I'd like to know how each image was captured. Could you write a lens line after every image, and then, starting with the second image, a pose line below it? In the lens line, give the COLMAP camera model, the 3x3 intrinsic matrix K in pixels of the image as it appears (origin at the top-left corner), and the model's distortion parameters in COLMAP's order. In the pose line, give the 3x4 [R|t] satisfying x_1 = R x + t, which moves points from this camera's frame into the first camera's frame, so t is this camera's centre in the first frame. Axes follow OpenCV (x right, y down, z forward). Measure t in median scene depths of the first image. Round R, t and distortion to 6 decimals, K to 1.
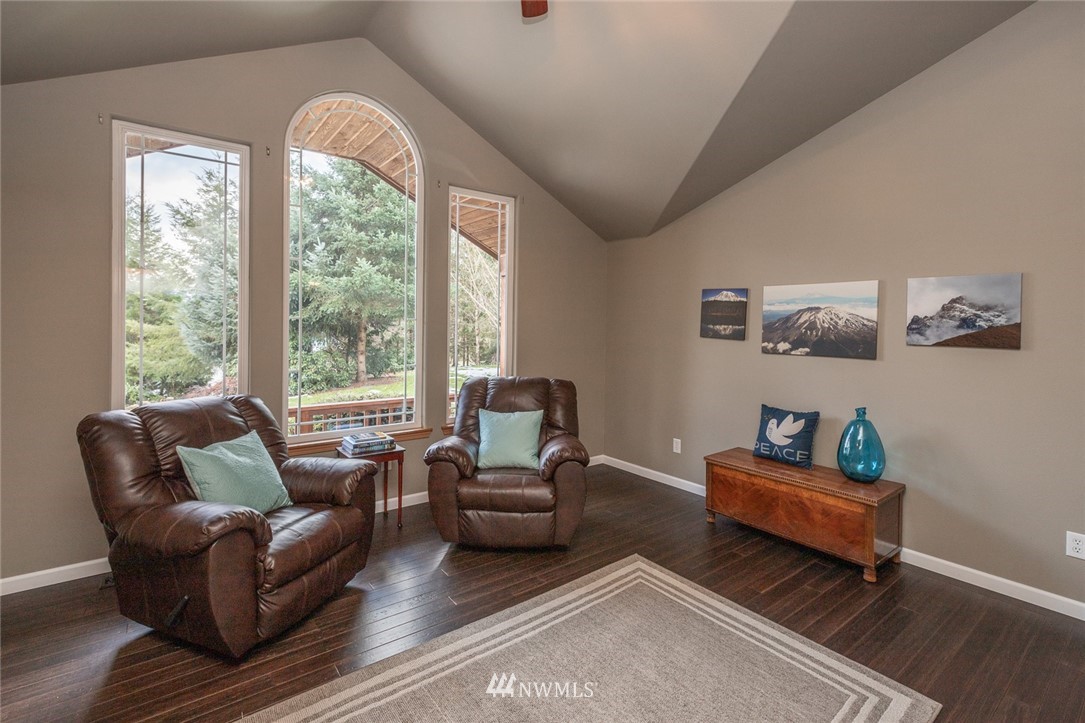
lens RADIAL K [[491.3, 0, 544.4], [0, 491.3, 329.5], [0, 0, 1]] dist [-0.001753, -0.000176]
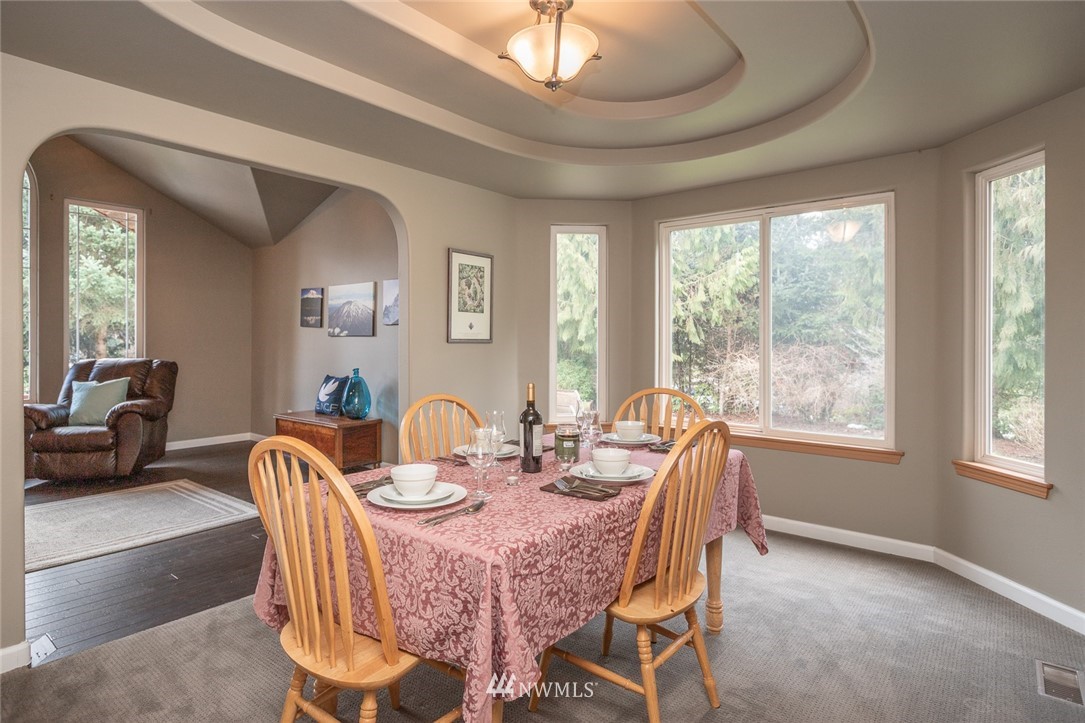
lens RADIAL K [[576.9, 0, 544.9], [0, 576.9, 338.5], [0, 0, 1]] dist [0.000948, 0.000167]
pose [[0.971346, -0.003994, 0.237637, 0.760330], [0.008024, 0.999840, -0.015994, 0.098454], [-0.237535, 0.017442, 0.971222, -0.780298]]
